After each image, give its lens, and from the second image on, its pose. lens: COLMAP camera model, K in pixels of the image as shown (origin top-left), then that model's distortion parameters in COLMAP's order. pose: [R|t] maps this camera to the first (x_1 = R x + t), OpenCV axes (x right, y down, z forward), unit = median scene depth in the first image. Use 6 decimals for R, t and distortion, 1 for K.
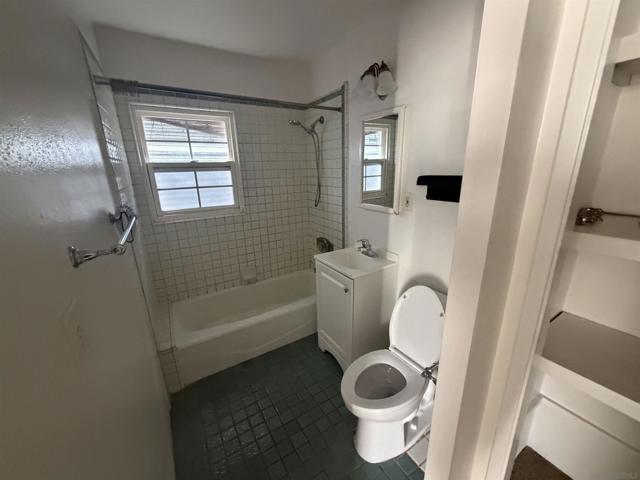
lens RADIAL K [[253.2, 0, 322.4], [0, 253.2, 240.3], [0, 0, 1]] dist [-0.000643, 0.000079]
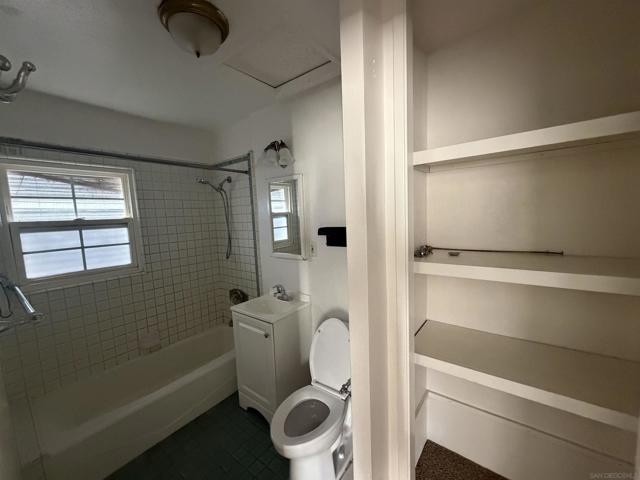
lens RADIAL K [[253.2, 0, 323.6], [0, 253.2, 241.0], [0, 0, 1]] dist [-0.000643, 0.000079]
pose [[0.932219, -0.052285, 0.358098, -0.031828], [0.118064, 0.979308, -0.164366, 0.010998], [-0.342094, 0.195504, 0.919103, -0.096570]]
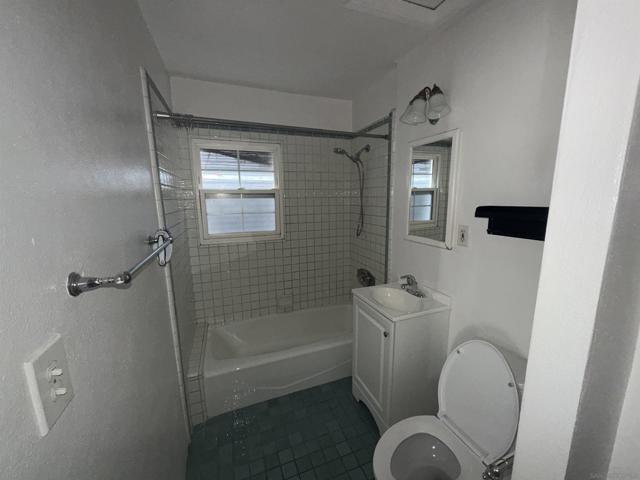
lens RADIAL K [[253.2, 0, 322.7], [0, 253.2, 240.1], [0, 0, 1]] dist [-0.000643, 0.000079]
pose [[0.982896, 0.042740, -0.179132, 0.018251], [-0.061853, 0.992808, -0.102506, -0.015848], [0.173463, 0.111833, 0.978470, 0.063324]]
